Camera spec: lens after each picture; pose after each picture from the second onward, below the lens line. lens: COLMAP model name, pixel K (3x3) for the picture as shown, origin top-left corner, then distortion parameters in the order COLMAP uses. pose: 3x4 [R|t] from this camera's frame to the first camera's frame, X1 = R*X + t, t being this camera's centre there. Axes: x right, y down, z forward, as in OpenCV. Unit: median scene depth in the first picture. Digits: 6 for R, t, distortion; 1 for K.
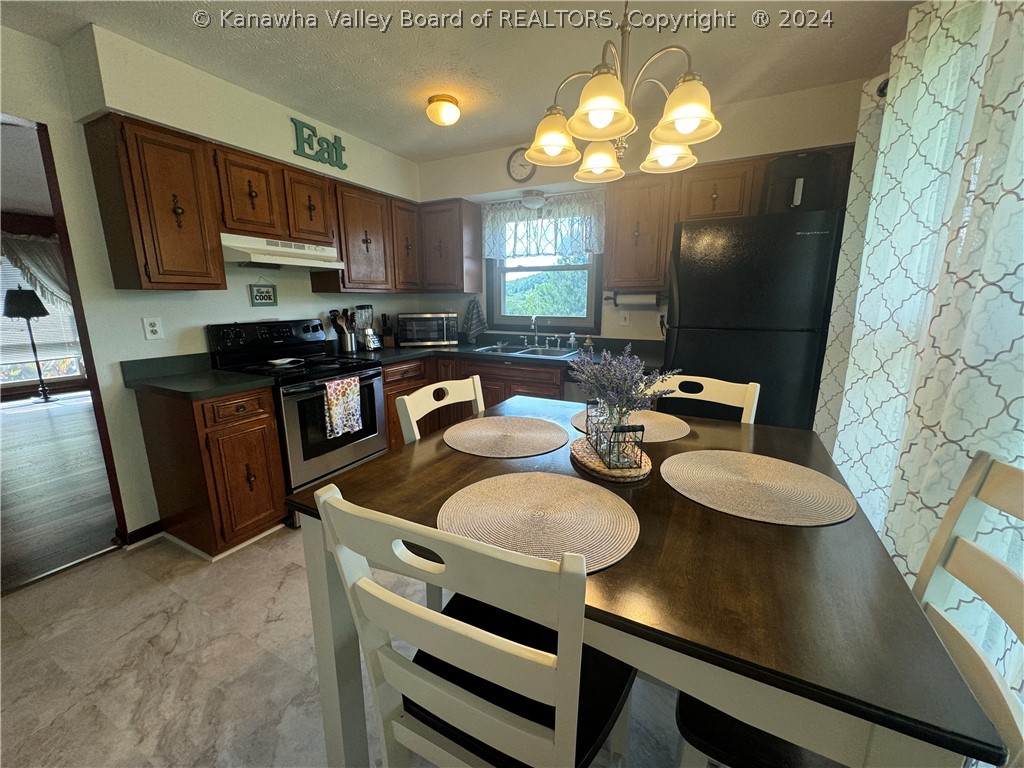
lens RADIAL K [[412.8, 0, 513.4], [0, 412.8, 385.2], [0, 0, 1]] dist [-0.004317, 0.000276]
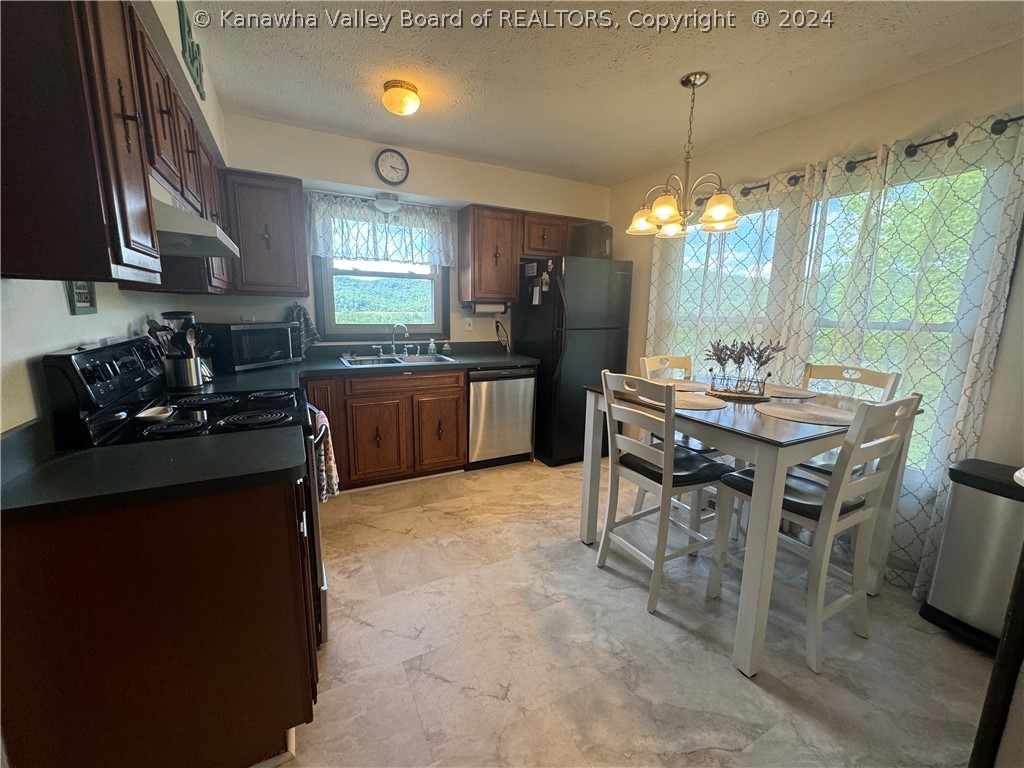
lens RADIAL K [[412.8, 0, 514.4], [0, 412.8, 383.0], [0, 0, 1]] dist [-0.004317, 0.000276]
pose [[0.564519, -0.138288, 0.813753, -0.605078], [0.152360, 0.986383, 0.061928, -0.049296], [-0.811236, 0.089024, 0.577902, 0.233176]]
